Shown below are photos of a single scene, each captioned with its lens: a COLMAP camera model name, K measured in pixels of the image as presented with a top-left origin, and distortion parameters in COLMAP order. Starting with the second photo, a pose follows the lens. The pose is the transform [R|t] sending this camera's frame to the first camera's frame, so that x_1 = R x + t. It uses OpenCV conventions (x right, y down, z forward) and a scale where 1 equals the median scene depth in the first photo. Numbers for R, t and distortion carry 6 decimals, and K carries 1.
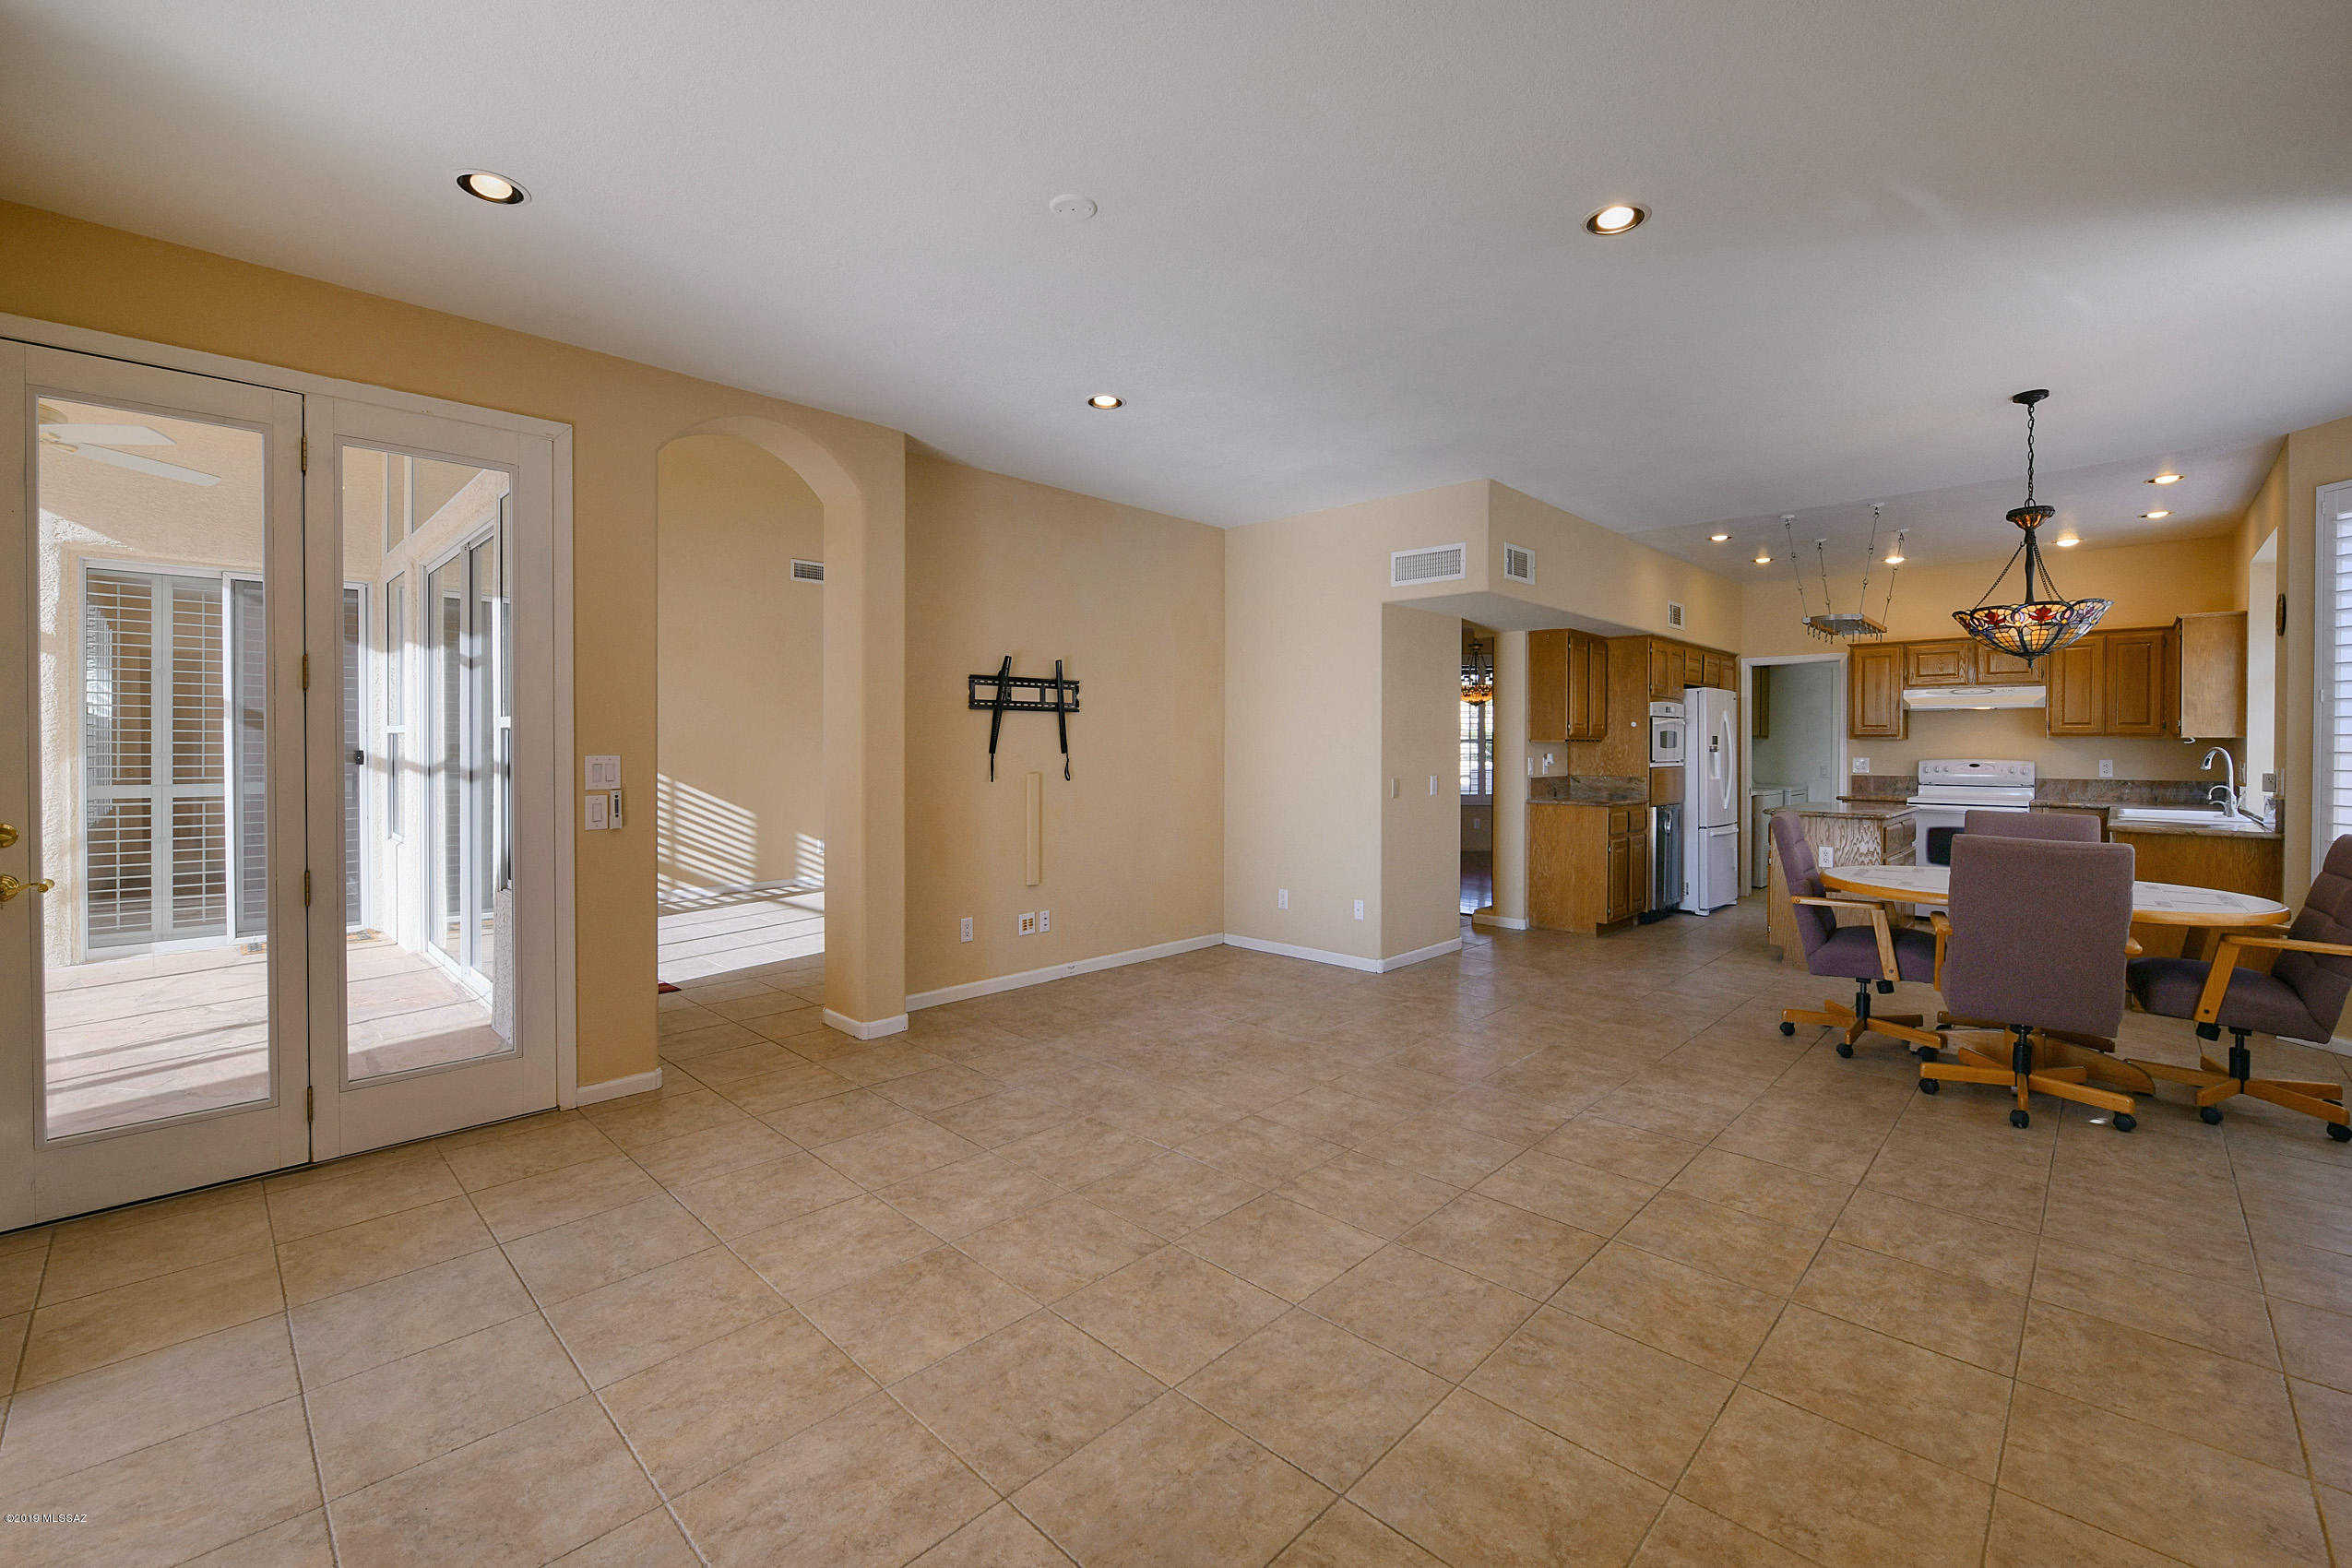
lens RADIAL K [[972.4, 0, 1274.0], [0, 972.4, 757.2], [0, 0, 1]] dist [-0.008852, -0.000330]
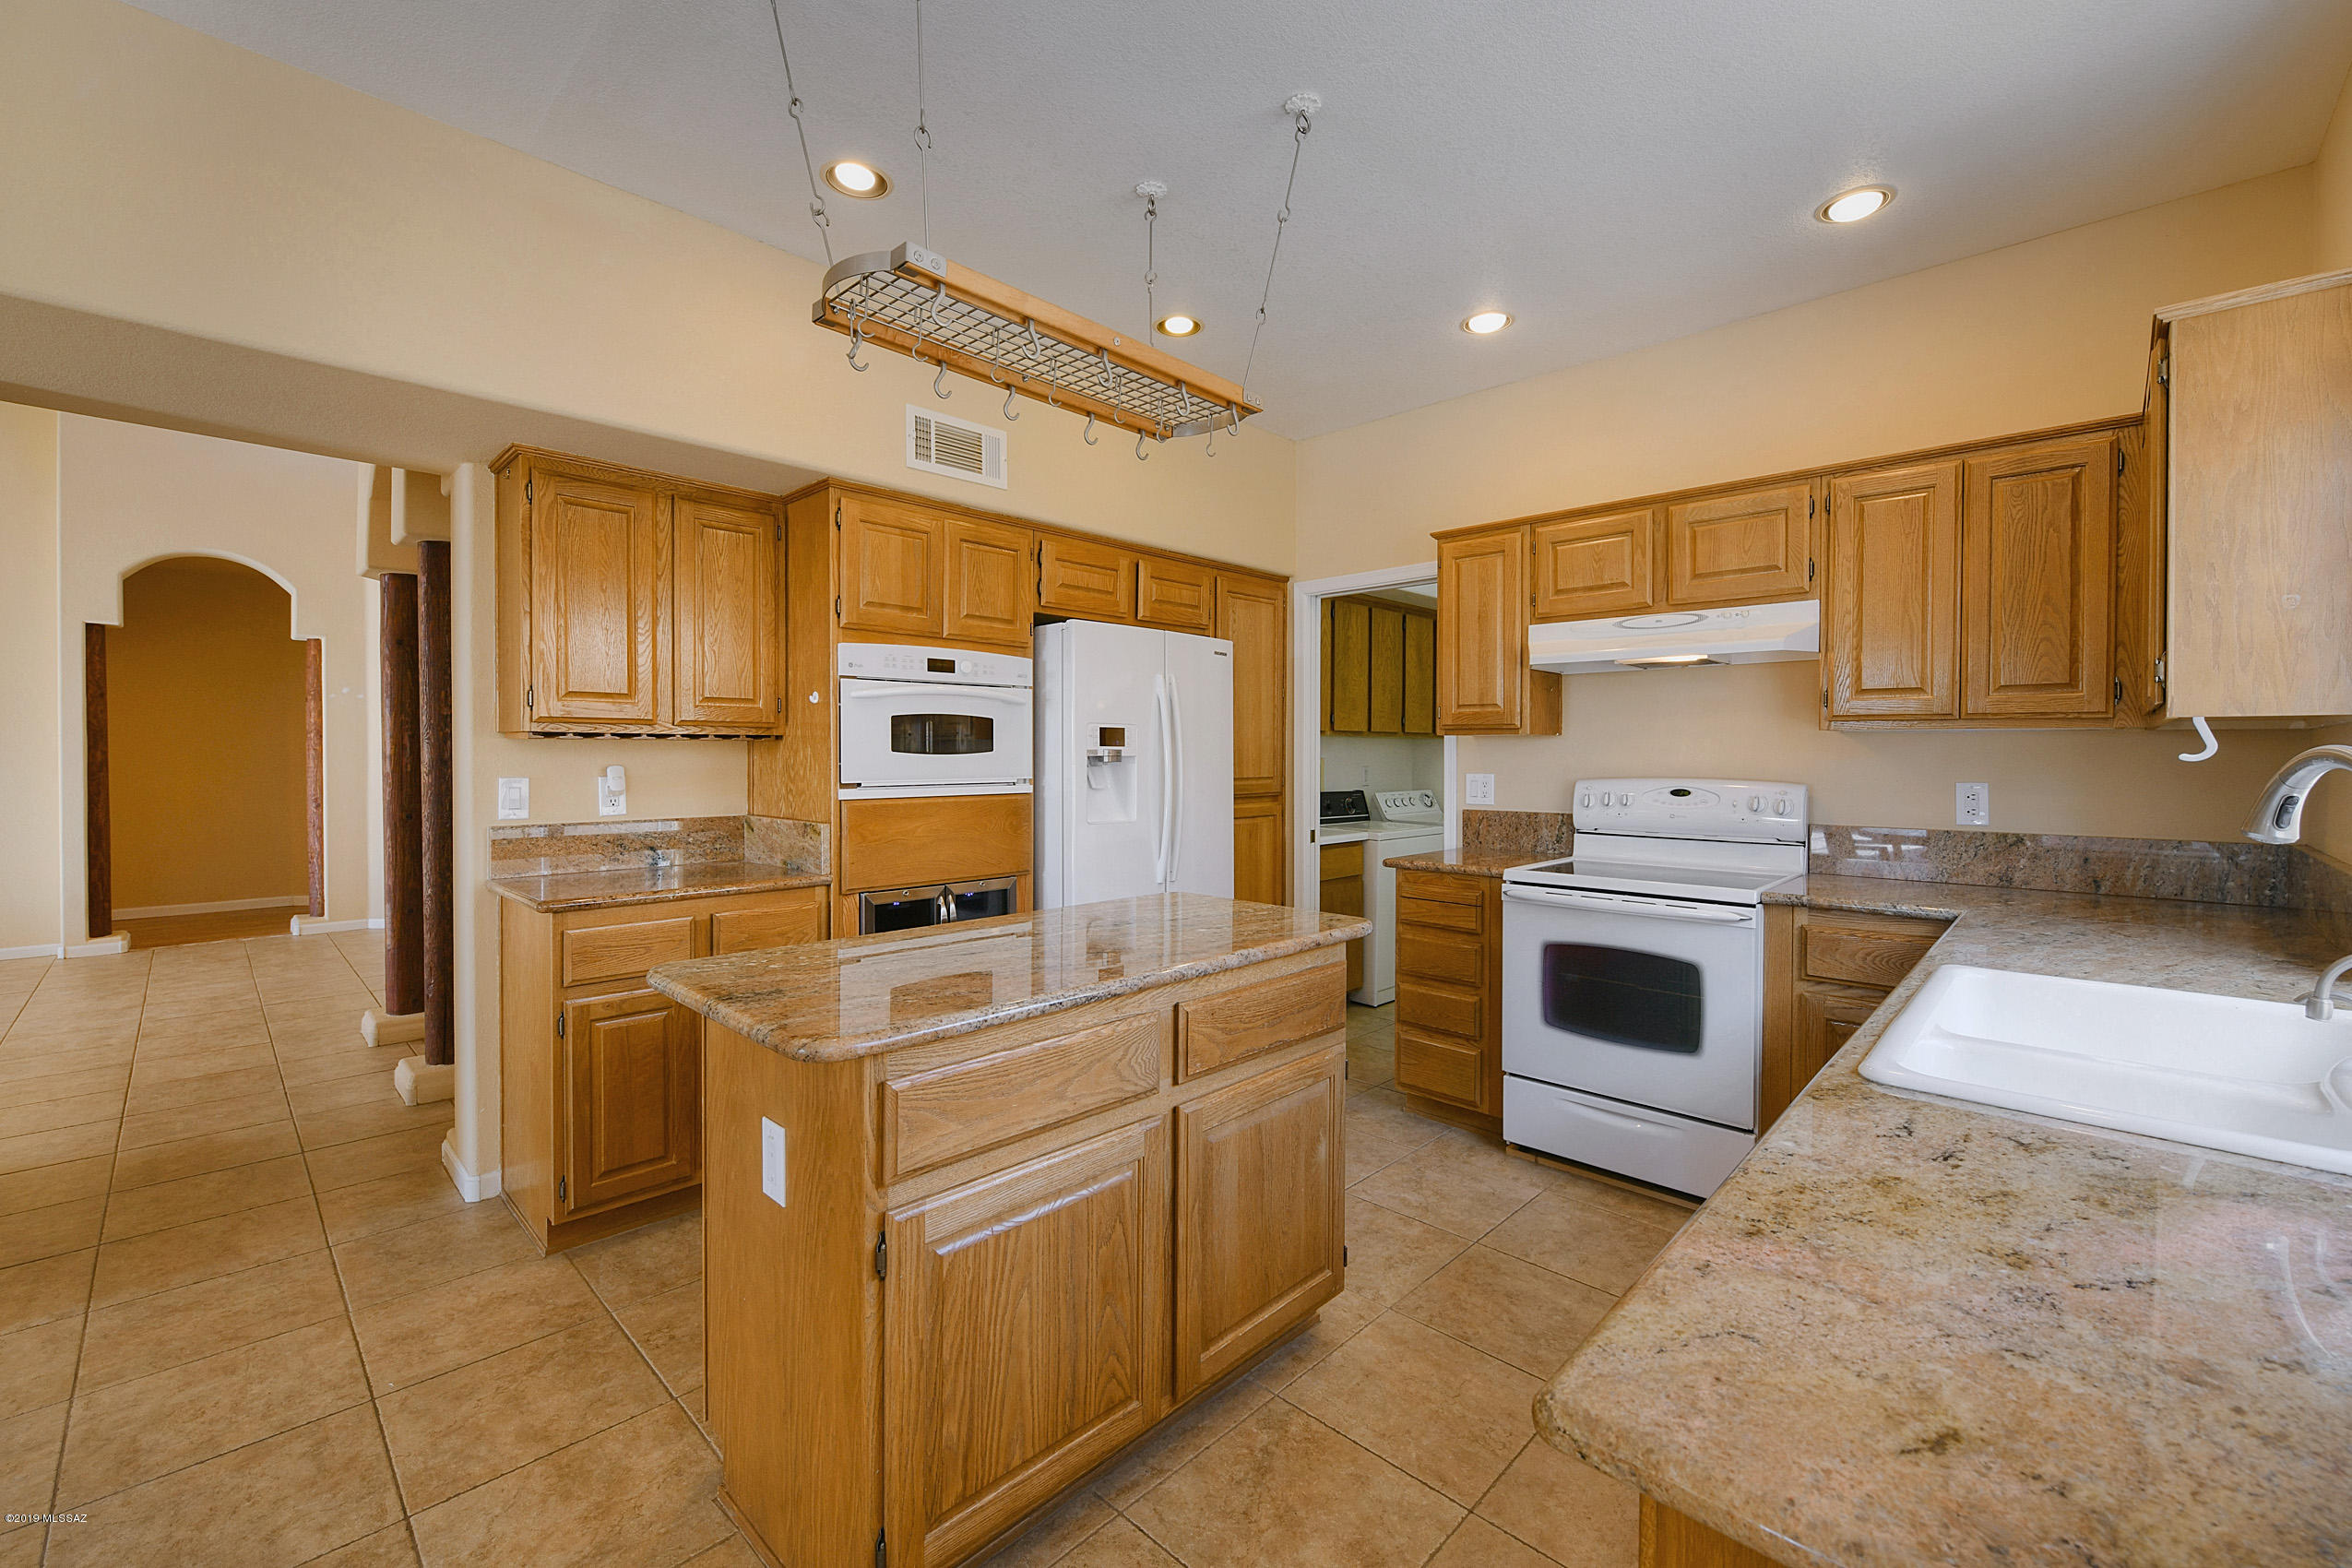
lens RADIAL K [[972.4, 0, 1163.1], [0, 972.4, 767.6], [0, 0, 1]] dist [-0.008852, -0.000330]
pose [[0.997335, 0.000943, -0.072950, 0.397205], [-0.000624, 0.999990, 0.004398, -0.003792], [0.072953, -0.004341, 0.997326, 0.412924]]
